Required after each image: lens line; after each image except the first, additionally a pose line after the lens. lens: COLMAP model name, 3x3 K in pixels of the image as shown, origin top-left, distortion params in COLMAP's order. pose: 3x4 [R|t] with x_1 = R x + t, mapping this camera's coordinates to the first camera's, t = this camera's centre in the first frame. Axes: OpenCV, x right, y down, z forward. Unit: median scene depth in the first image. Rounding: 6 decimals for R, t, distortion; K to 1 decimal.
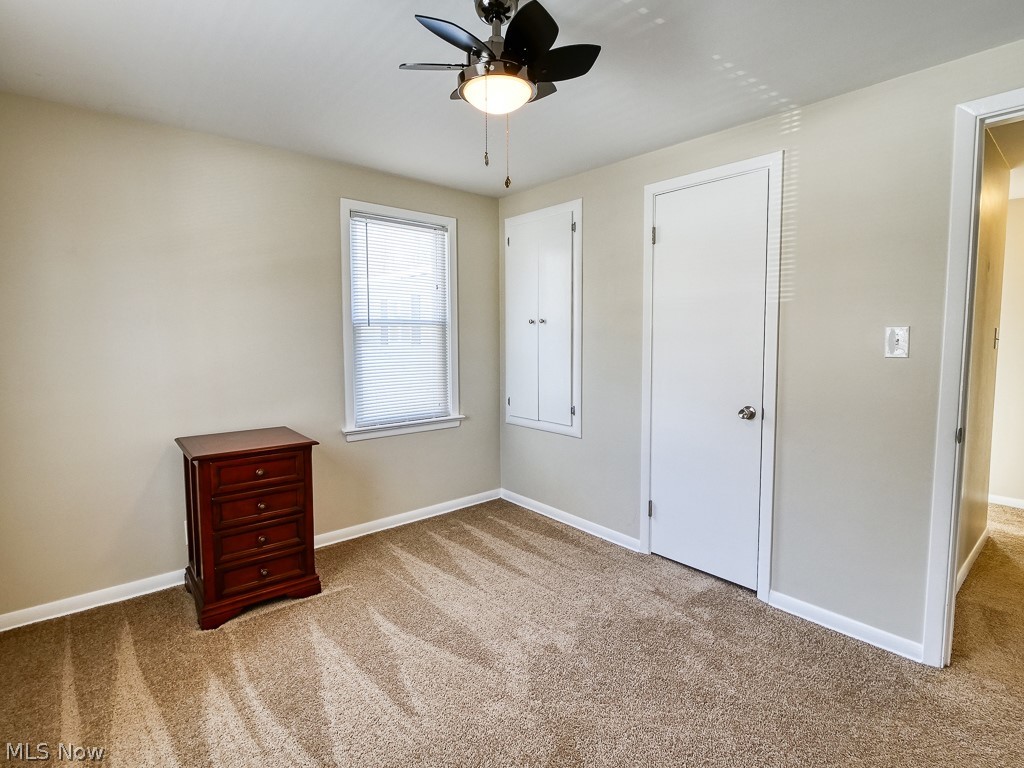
lens RADIAL K [[497.1, 0, 518.5], [0, 497.1, 371.1], [0, 0, 1]] dist [-0.016405, 0.000577]
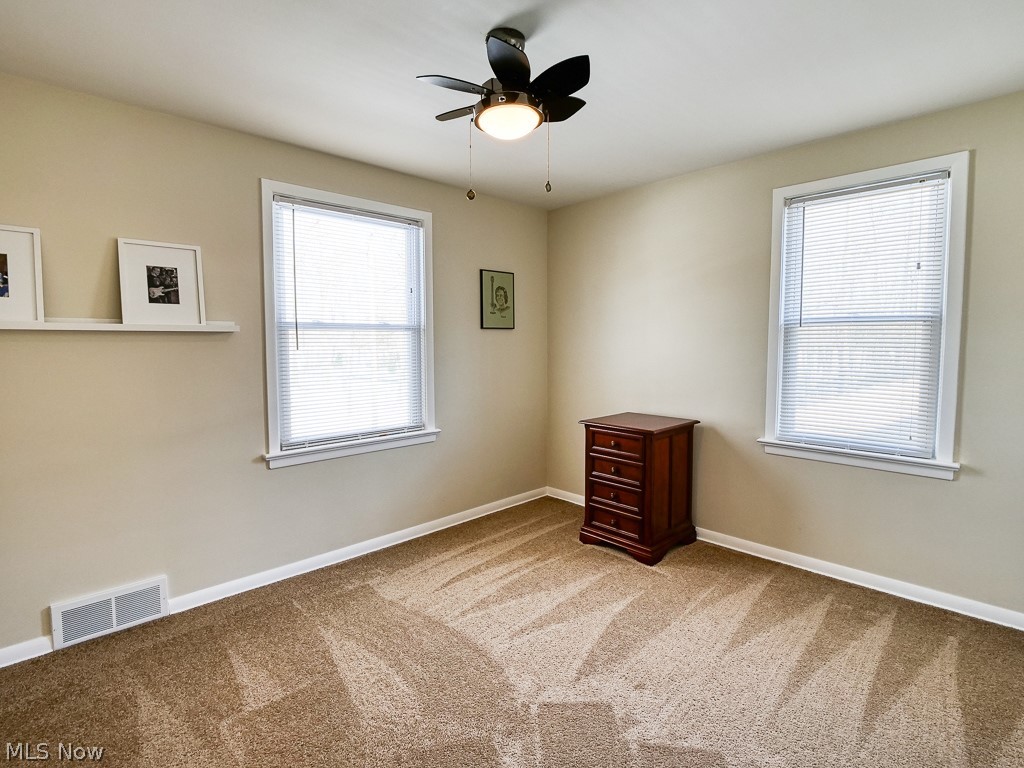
lens RADIAL K [[497.1, 0, 518.5], [0, 497.1, 371.1], [0, 0, 1]] dist [-0.016405, 0.000577]
pose [[0.075749, 0.064207, -0.995058, 0.546142], [-0.065740, 0.996075, 0.059268, -0.034398], [0.994957, 0.060926, 0.079673, 0.472790]]
